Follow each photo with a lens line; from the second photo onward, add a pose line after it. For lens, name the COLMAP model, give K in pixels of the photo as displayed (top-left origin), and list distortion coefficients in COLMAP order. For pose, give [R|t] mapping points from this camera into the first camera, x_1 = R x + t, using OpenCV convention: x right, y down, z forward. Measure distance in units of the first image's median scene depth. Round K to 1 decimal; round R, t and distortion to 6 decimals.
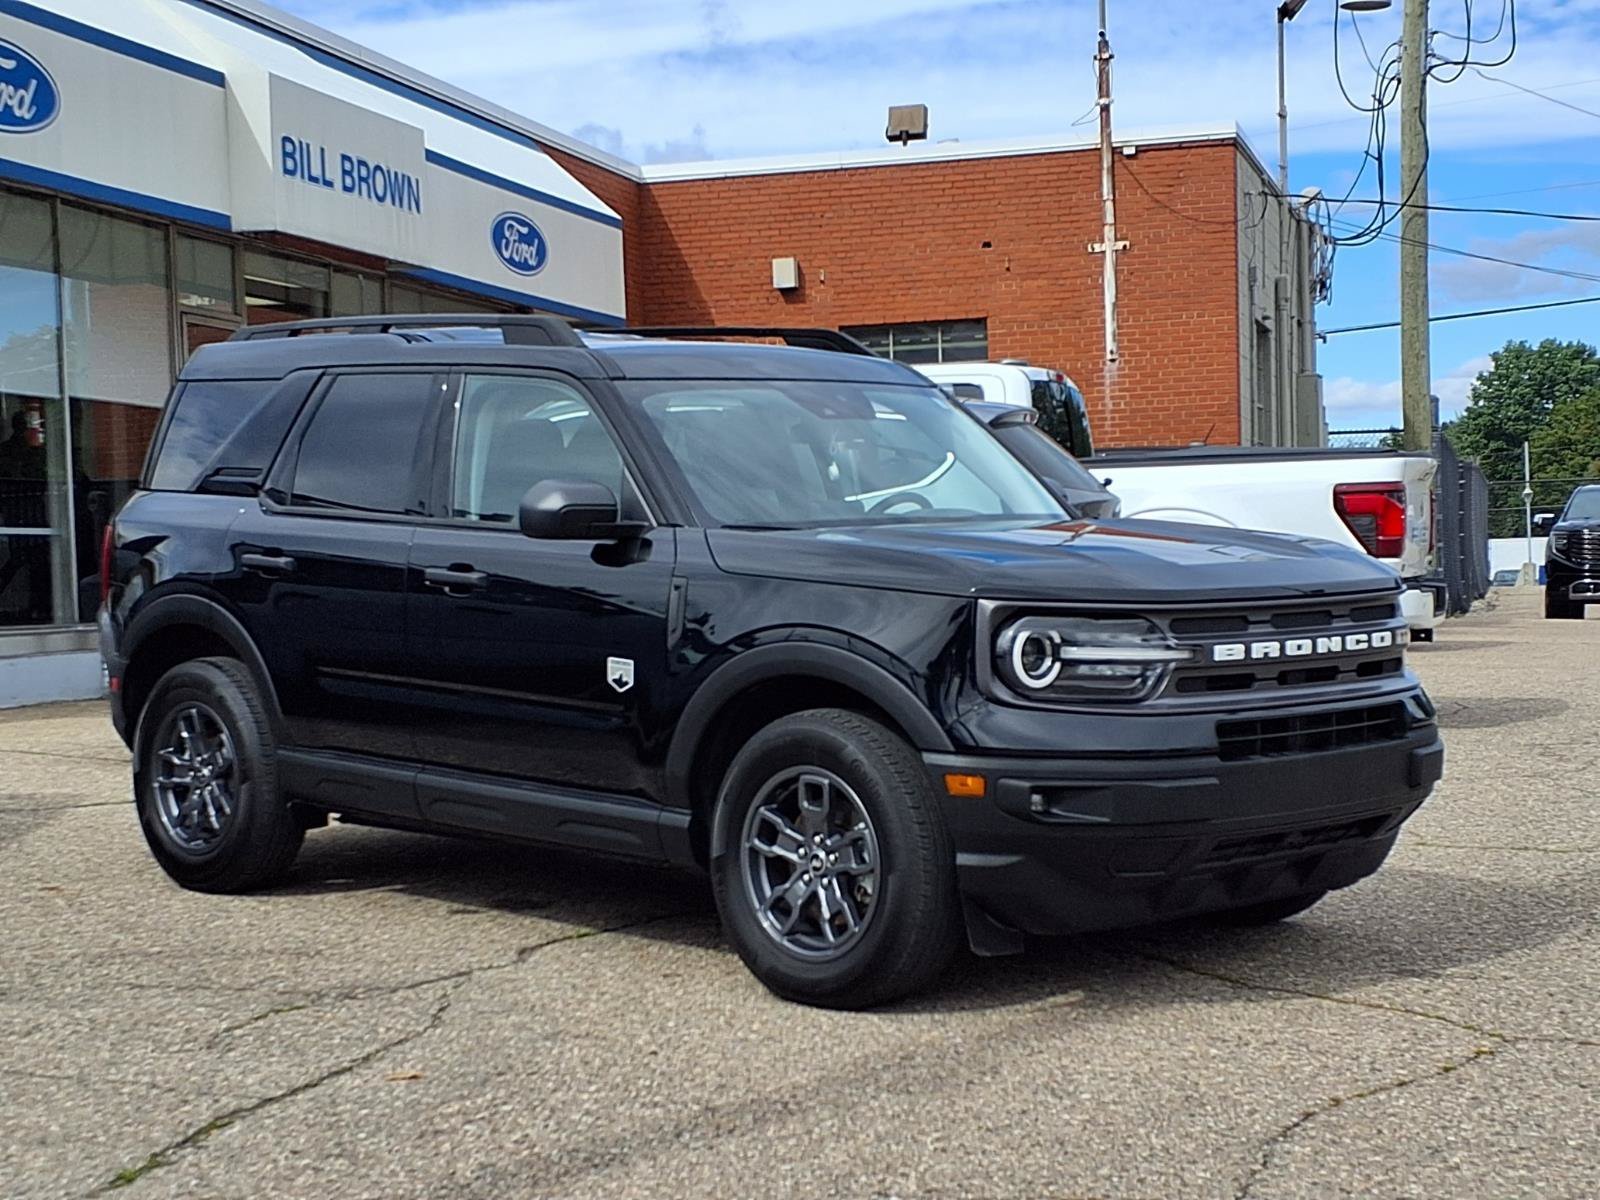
lens RADIAL K [[2888.9, 0, 800.0], [0, 2888.9, 600.0], [0, 0, 1]] dist [0.340565, -1.284805]
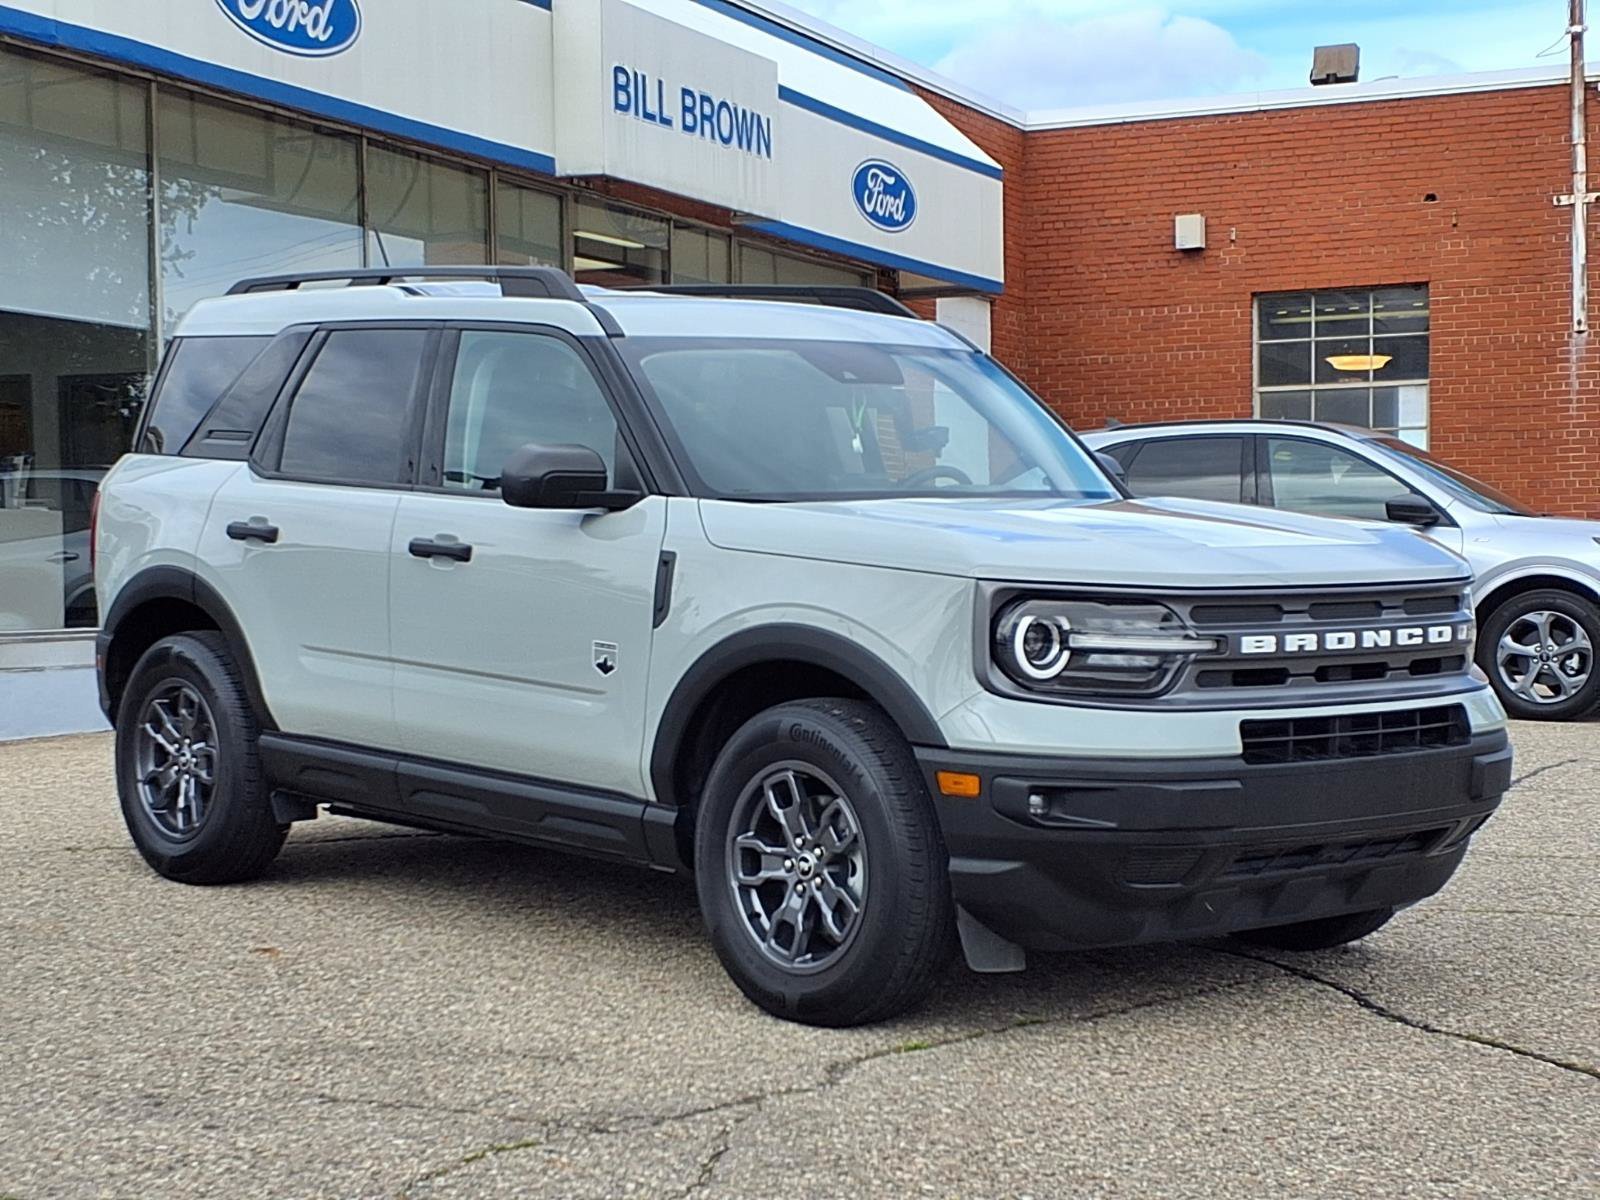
lens RADIAL K [[2888.9, 0, 800.0], [0, 2888.9, 600.0], [0, 0, 1]] dist [0.340565, -1.284805]
pose [[0.990965, 0.018048, -0.132899, -0.003312], [-0.018214, 0.999834, -0.000033, -0.000169], [0.132876, 0.002453, 0.991130, 0.143834]]
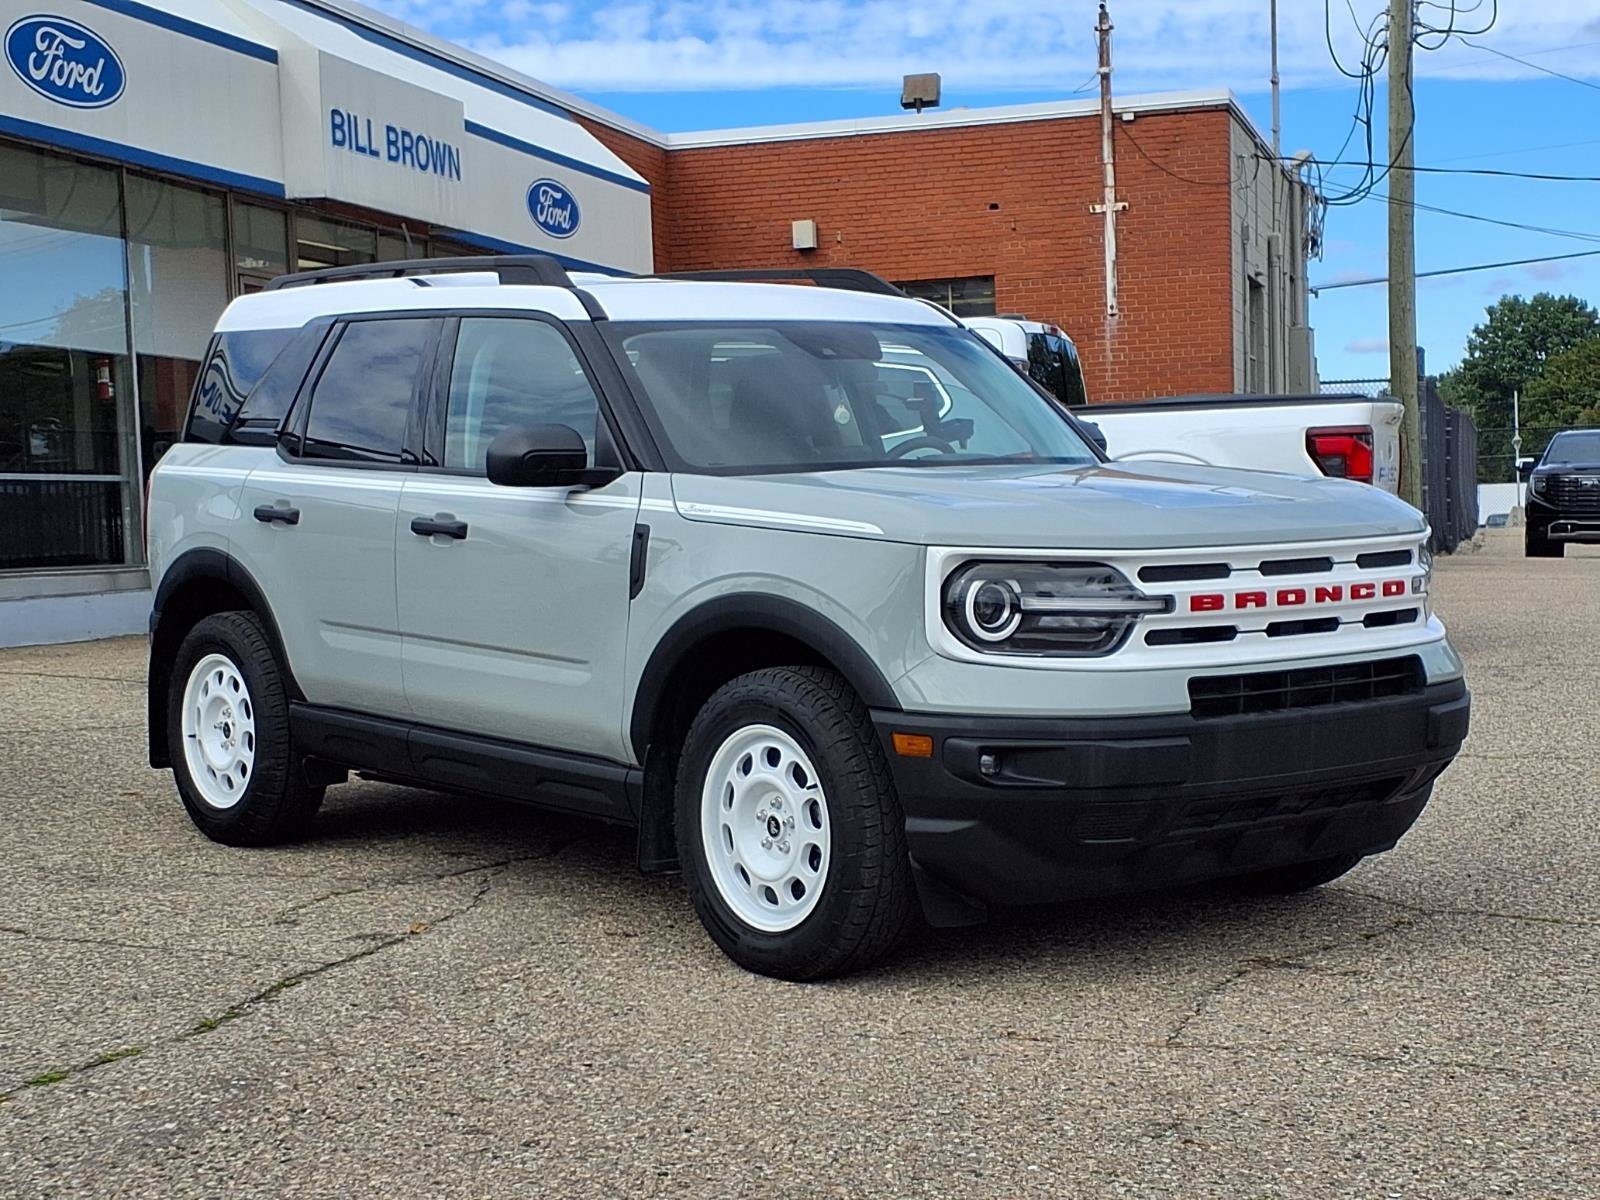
lens RADIAL K [[2829.1, 0, 807.7], [0, 2829.1, 595.7], [0, 0, 1]] dist [0.330343, -1.188922]
pose [[0.999938, -0.004287, -0.010259, 0.007770], [0.004434, 0.999887, 0.014378, 0.005550], [0.010196, -0.014422, 0.999844, -0.051498]]
